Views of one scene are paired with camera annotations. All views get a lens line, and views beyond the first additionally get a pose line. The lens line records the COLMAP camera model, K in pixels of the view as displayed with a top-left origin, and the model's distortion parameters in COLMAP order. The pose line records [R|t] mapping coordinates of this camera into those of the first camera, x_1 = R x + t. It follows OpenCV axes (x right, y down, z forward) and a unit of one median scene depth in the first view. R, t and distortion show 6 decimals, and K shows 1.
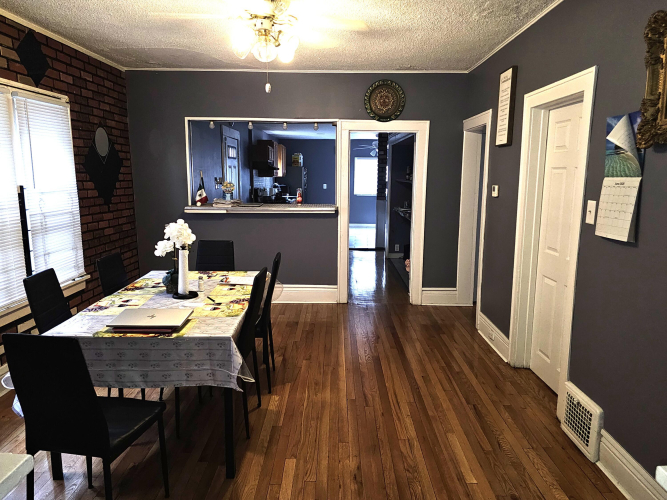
lens RADIAL K [[464.2, 0, 333.5], [0, 464.2, 250.0], [0, 0, 1]] dist [0.031107, -0.037918]
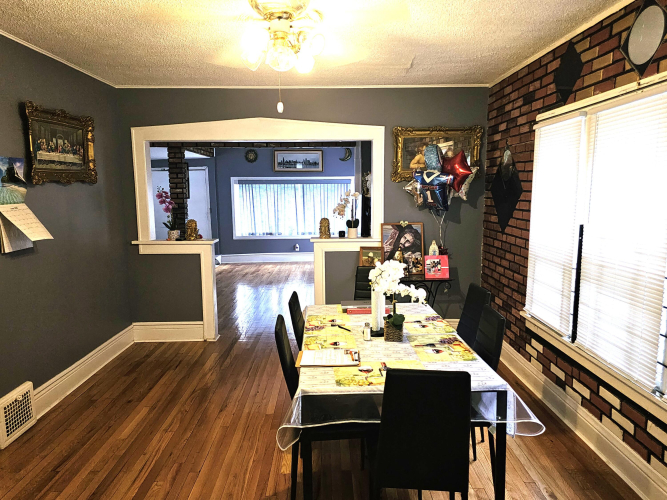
lens RADIAL K [[464.2, 0, 333.5], [0, 464.2, 250.0], [0, 0, 1]] dist [0.031107, -0.037918]
pose [[-0.999790, -0.001430, -0.020428, -0.223063], [-0.007405, 0.955305, 0.295528, -0.356515], [0.019092, 0.295617, -0.955116, 1.939950]]
